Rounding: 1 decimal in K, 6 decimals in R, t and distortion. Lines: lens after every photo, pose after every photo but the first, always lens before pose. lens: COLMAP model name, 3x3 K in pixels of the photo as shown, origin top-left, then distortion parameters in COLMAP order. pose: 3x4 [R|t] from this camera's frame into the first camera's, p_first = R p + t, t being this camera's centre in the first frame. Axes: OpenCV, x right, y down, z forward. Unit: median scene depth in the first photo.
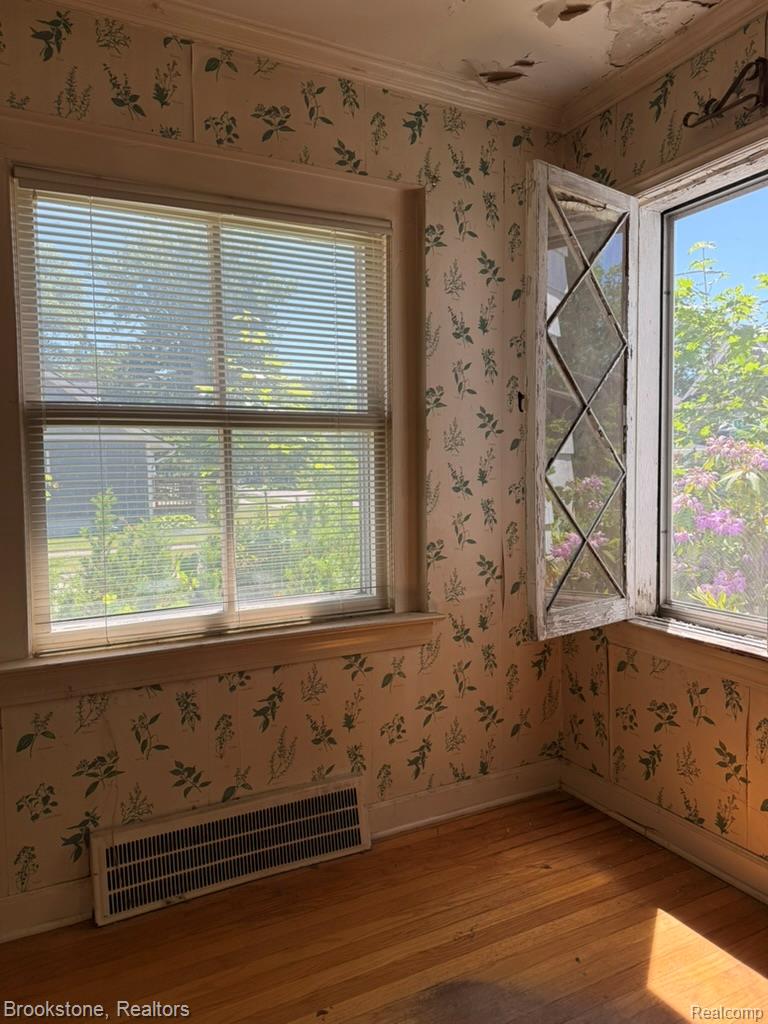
lens RADIAL K [[723.6, 0, 379.5], [0, 723.6, 511.6], [0, 0, 1]] dist [0.023946, -0.006309]
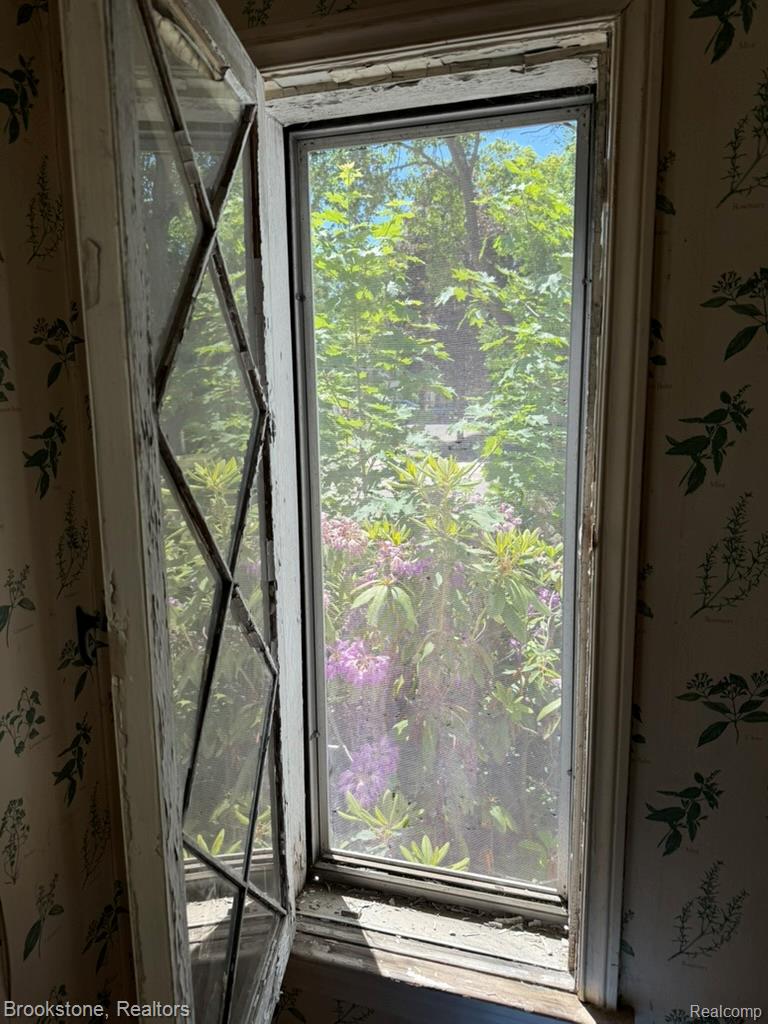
lens RADIAL K [[723.6, 0, 379.9], [0, 723.6, 519.3], [0, 0, 1]] dist [0.023946, -0.006309]
pose [[0.709427, -0.113984, 0.695500, 0.065813], [0.043801, 0.992058, 0.117908, -0.217162], [-0.703416, -0.053184, 0.708786, 0.632530]]
